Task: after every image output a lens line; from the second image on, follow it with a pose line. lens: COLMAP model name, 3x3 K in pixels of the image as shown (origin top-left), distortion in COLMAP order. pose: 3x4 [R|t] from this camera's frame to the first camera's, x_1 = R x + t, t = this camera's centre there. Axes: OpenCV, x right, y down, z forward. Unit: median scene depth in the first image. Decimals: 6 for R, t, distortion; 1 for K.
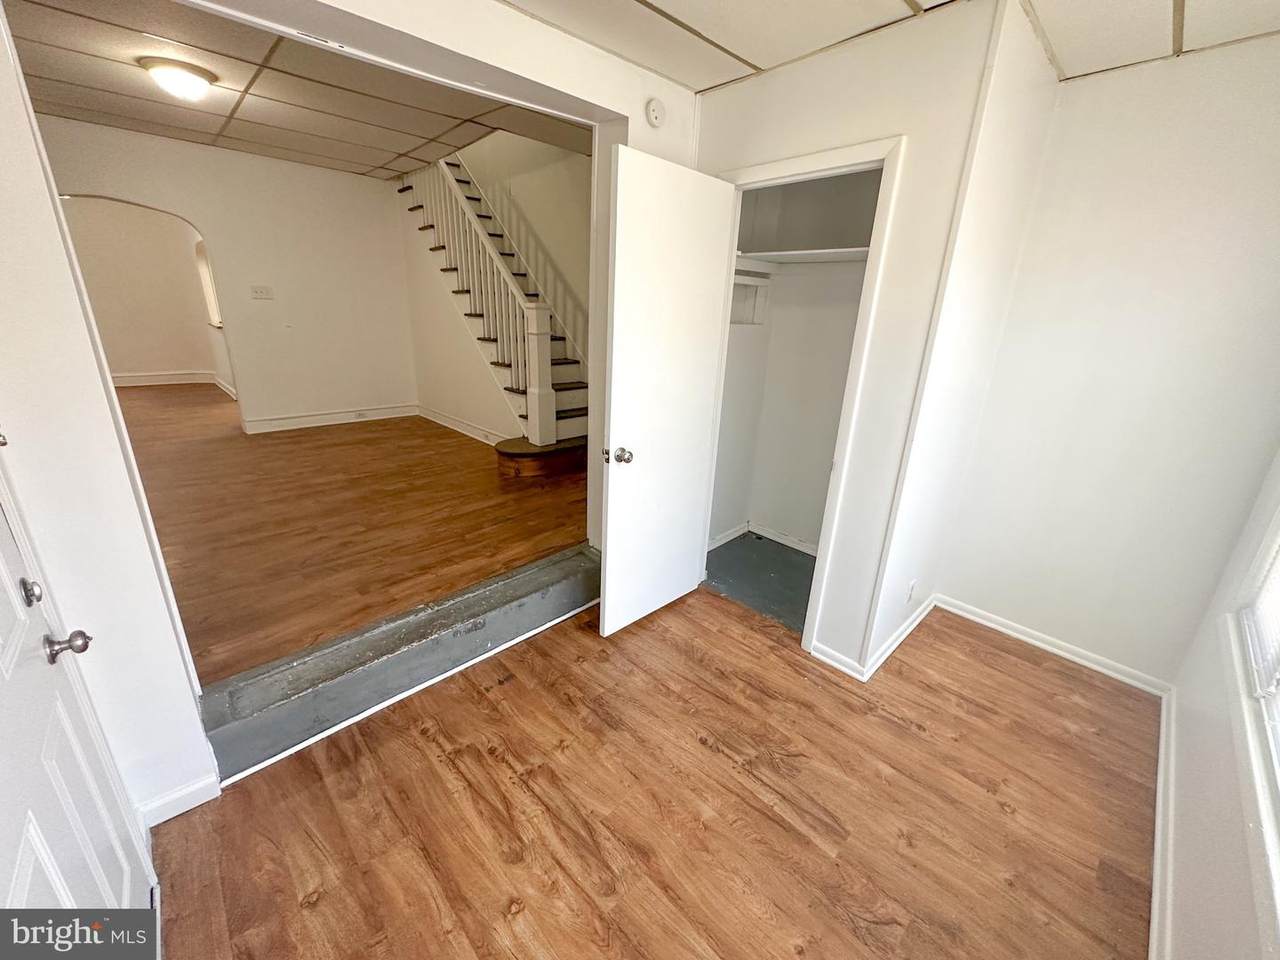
lens RADIAL K [[507.3, 0, 638.6], [0, 507.3, 478.1], [0, 0, 1]] dist [-0.002872, 0.000145]
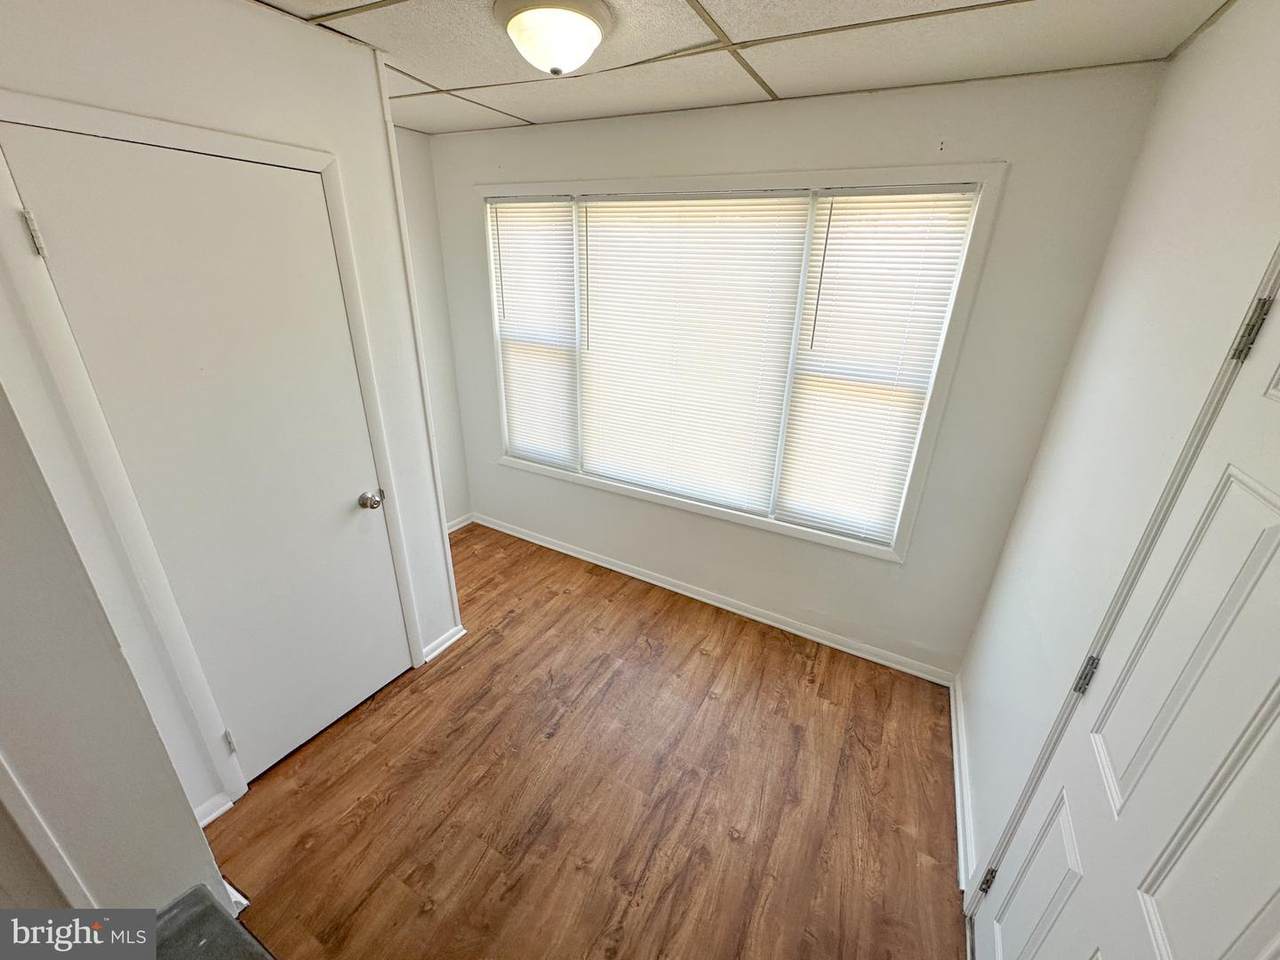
lens RADIAL K [[507.3, 0, 640.9], [0, 507.3, 480.0], [0, 0, 1]] dist [-0.002872, 0.000145]
pose [[-0.307988, -0.407563, 0.859672, -0.720391], [0.264144, 0.831439, 0.488811, -0.475808], [-0.913986, 0.377626, -0.148418, 0.841795]]
